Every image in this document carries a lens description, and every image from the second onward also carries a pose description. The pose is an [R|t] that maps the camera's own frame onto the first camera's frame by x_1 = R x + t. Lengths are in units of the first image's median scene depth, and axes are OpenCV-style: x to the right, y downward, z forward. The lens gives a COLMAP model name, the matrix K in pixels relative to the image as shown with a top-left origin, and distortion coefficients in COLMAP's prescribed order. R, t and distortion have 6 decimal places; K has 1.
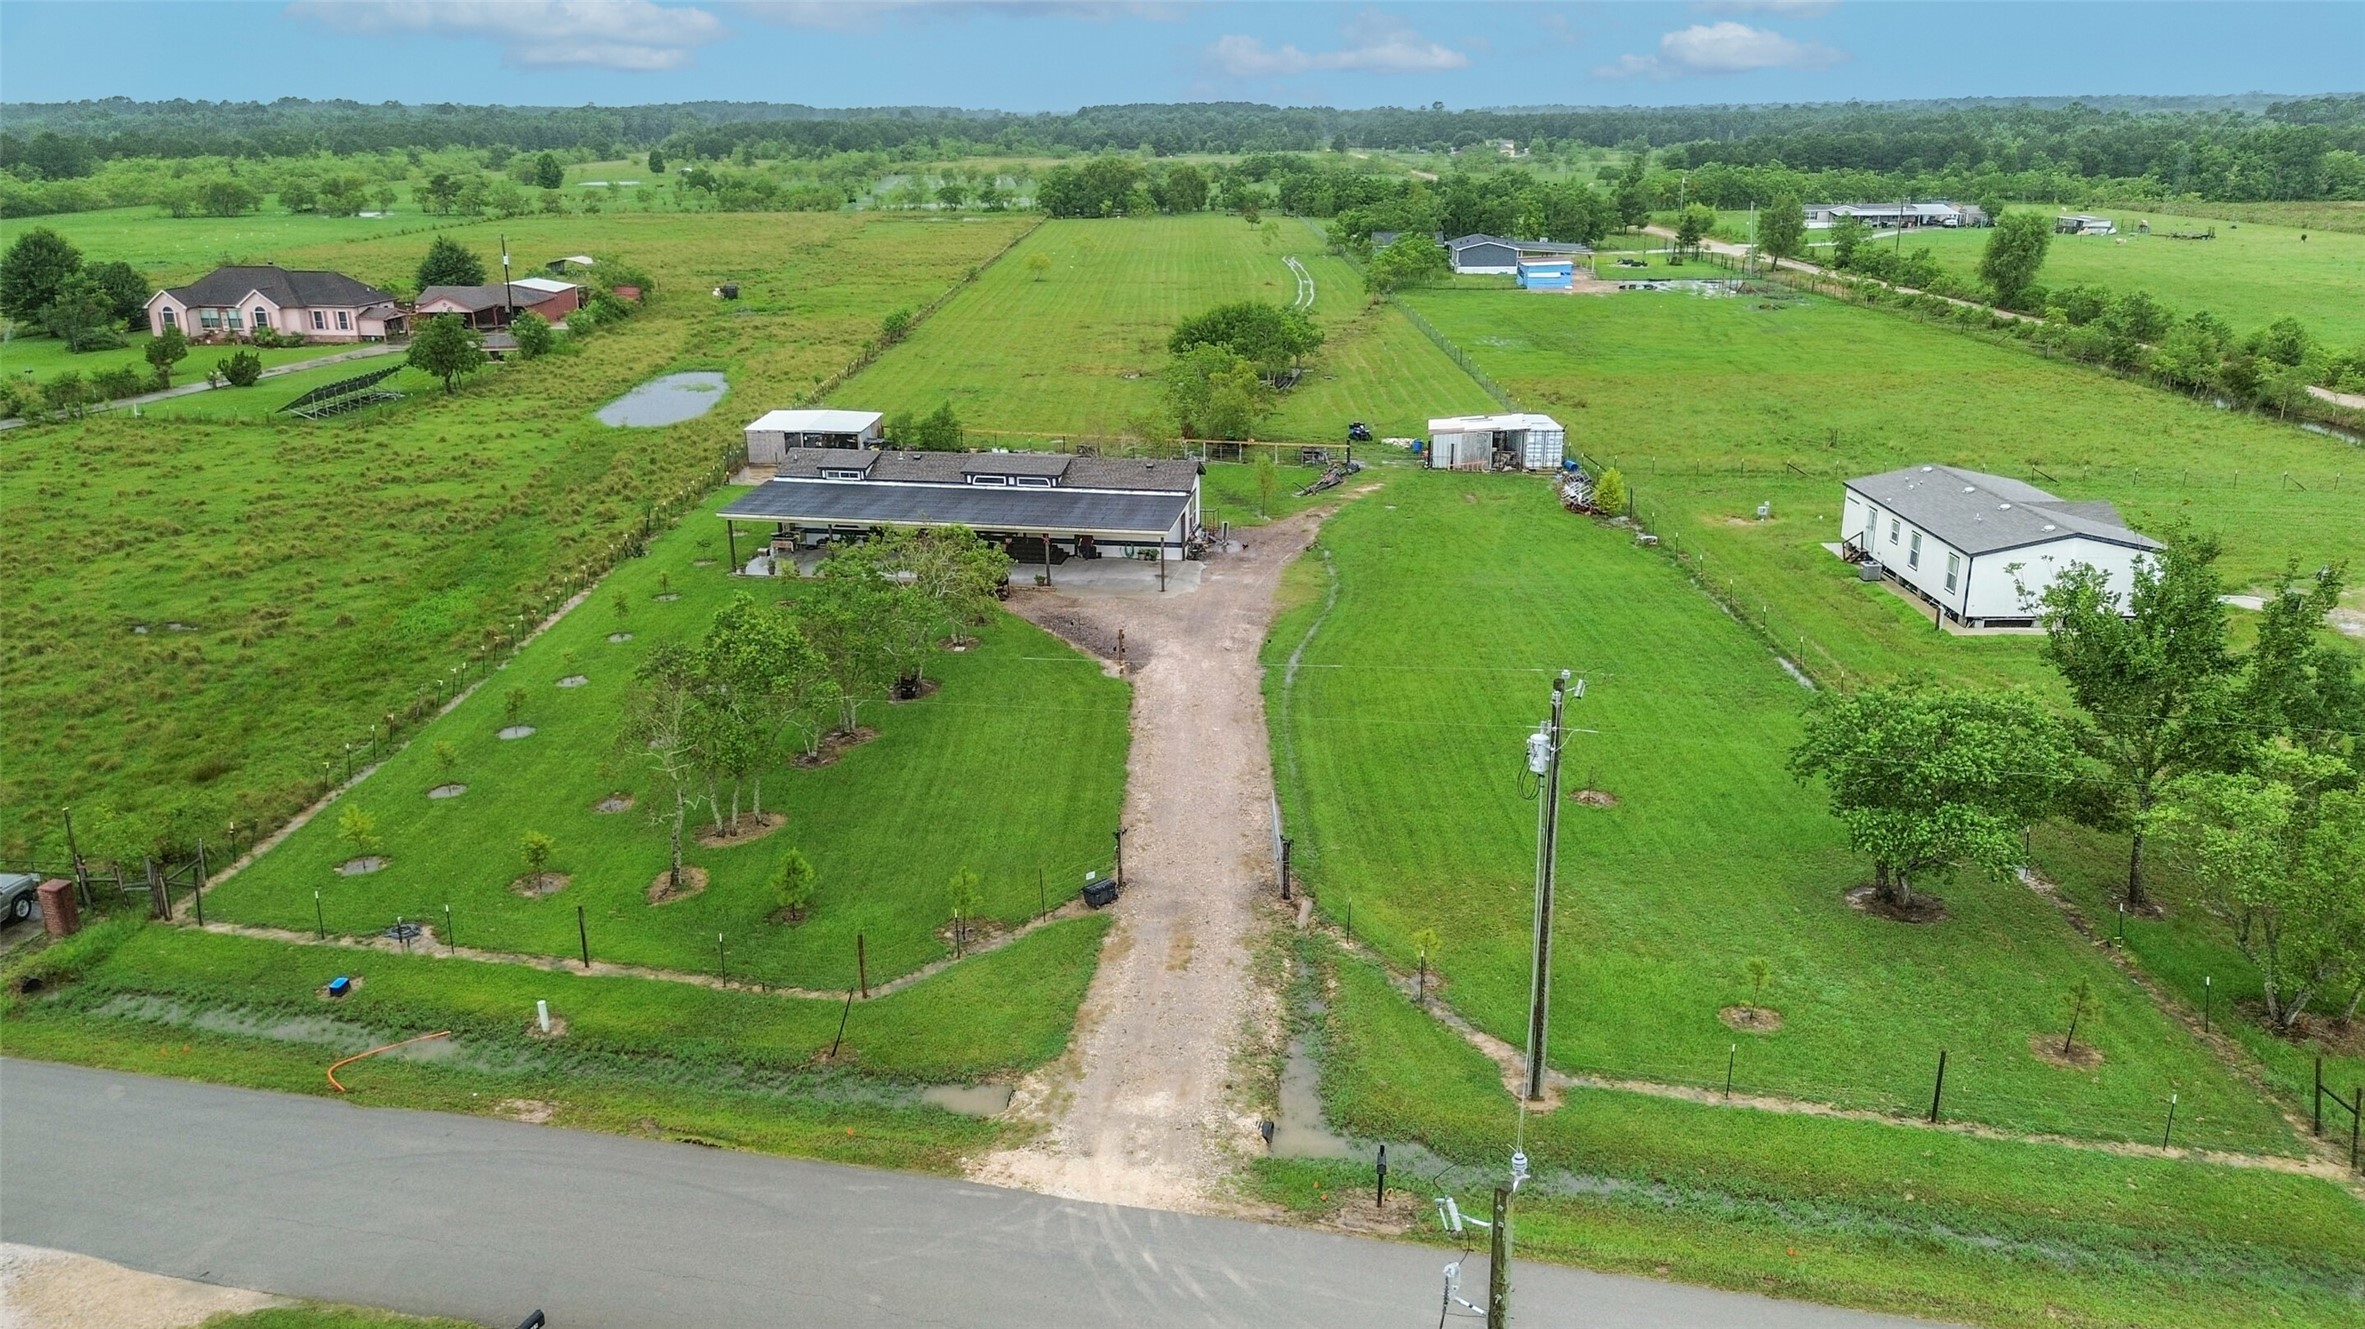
lens RADIAL K [[1699.0, 0, 1188.6], [0, 1699.0, 655.5], [0, 0, 1]] dist [0.073706, -0.069143]
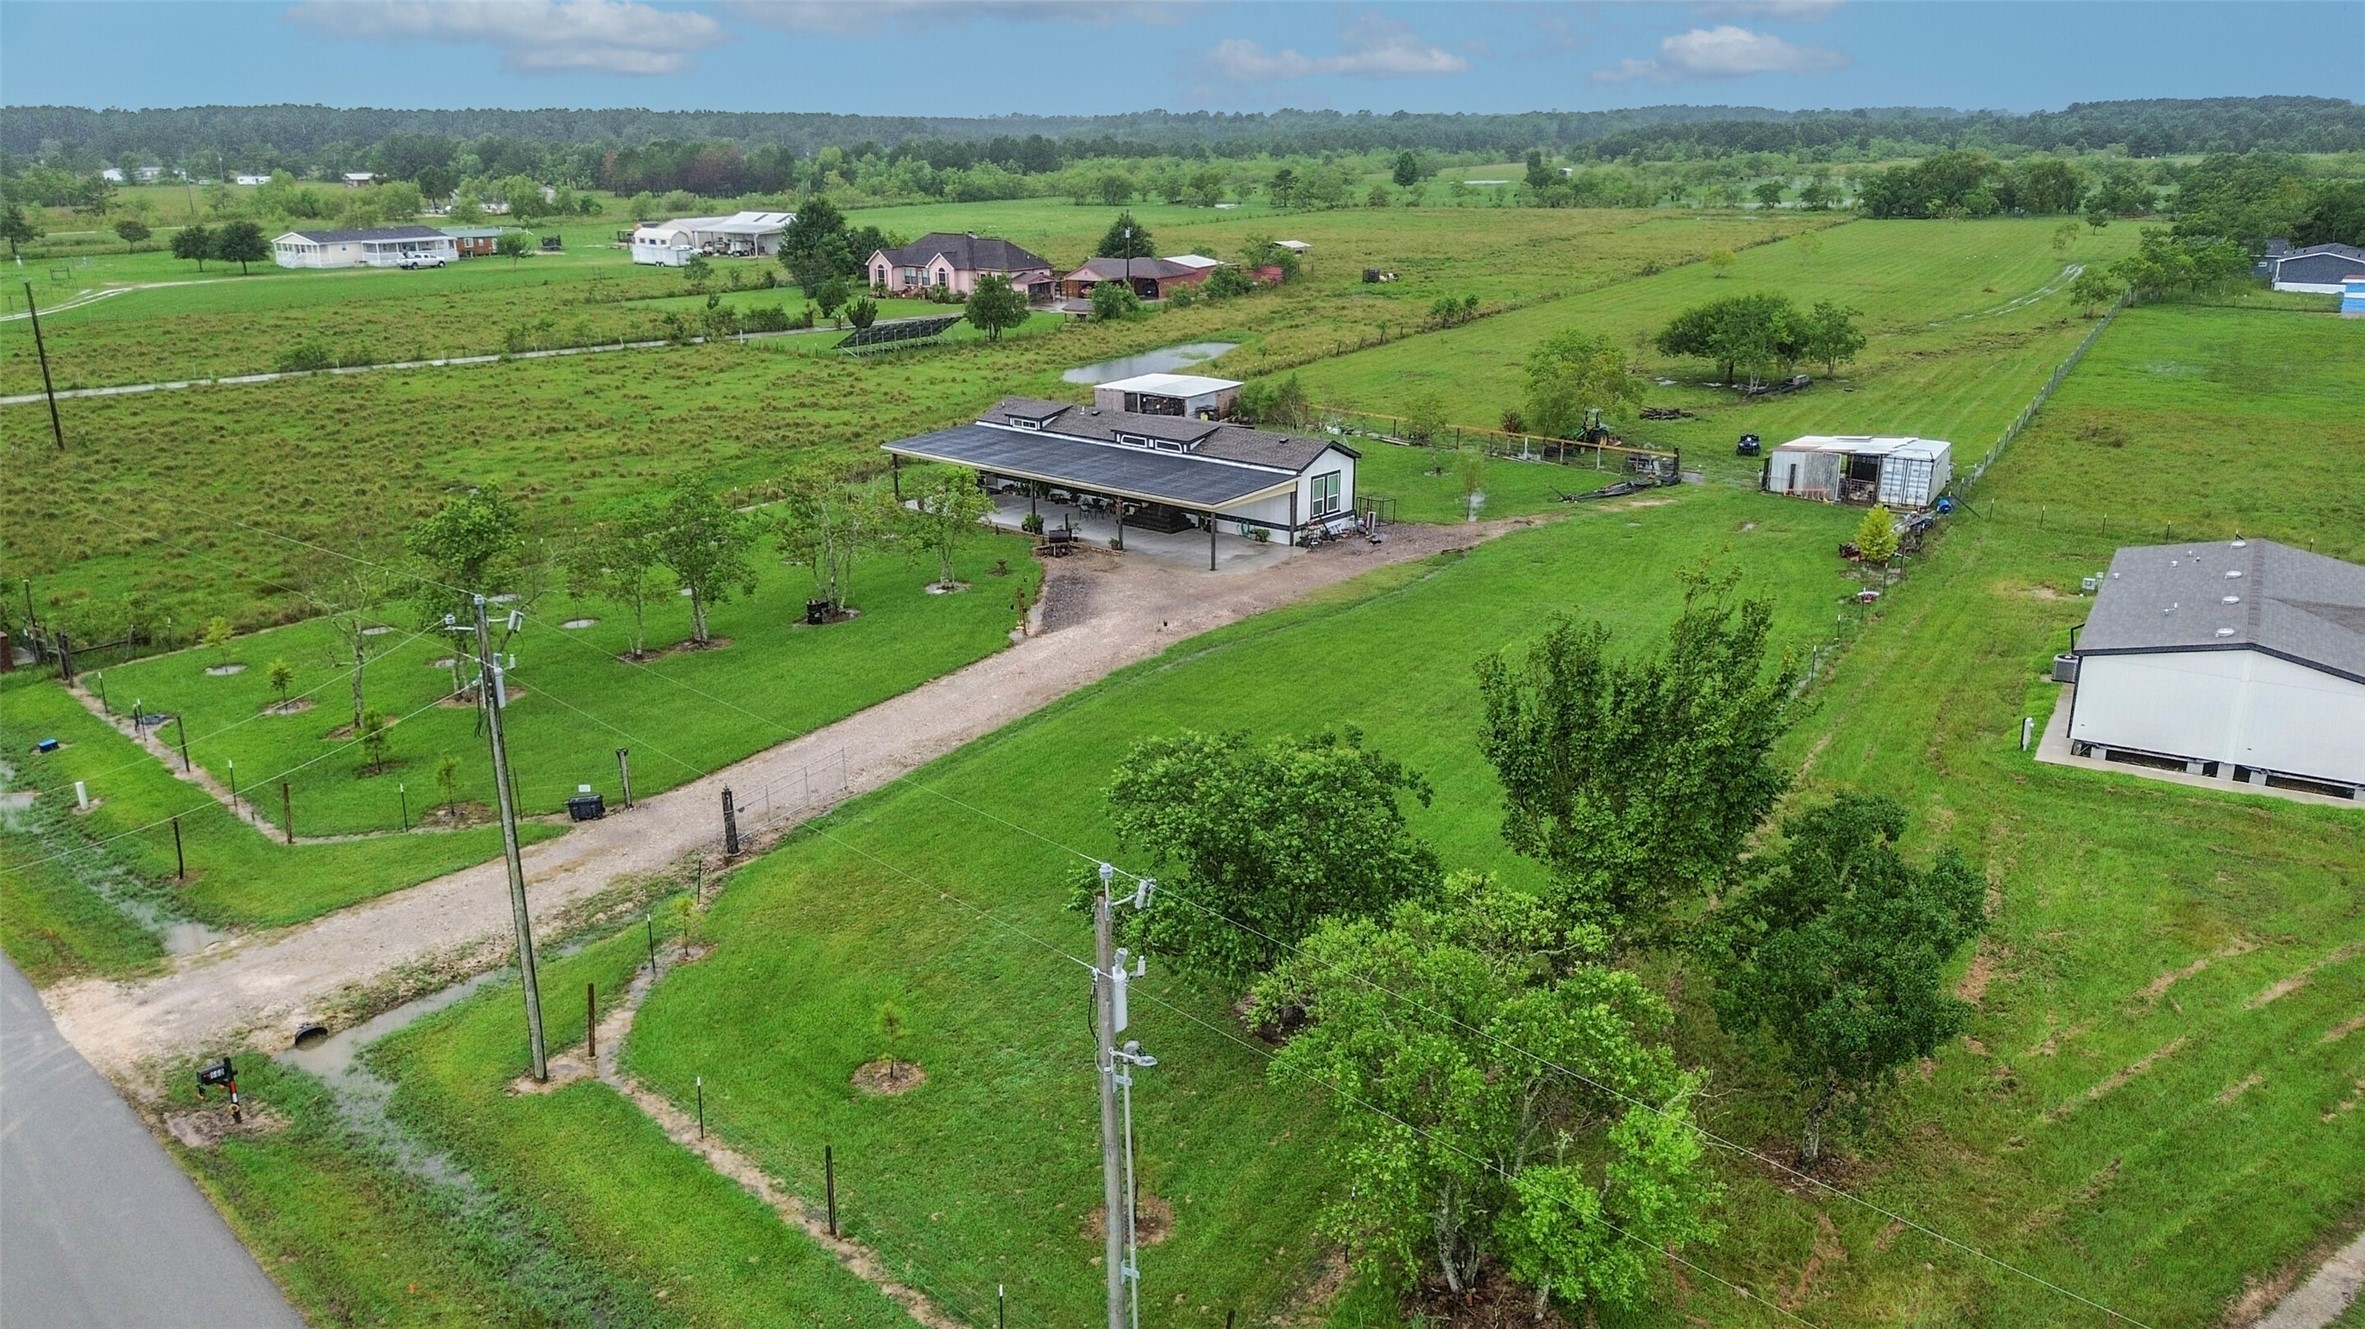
lens RADIAL K [[1699.0, 0, 1188.6], [0, 1699.0, 655.5], [0, 0, 1]] dist [0.073706, -0.069143]
pose [[0.855943, 0.153285, -0.493827, 0.279930], [-0.155318, 0.987164, 0.037209, -0.015081], [0.493192, 0.044852, 0.868764, 0.114869]]
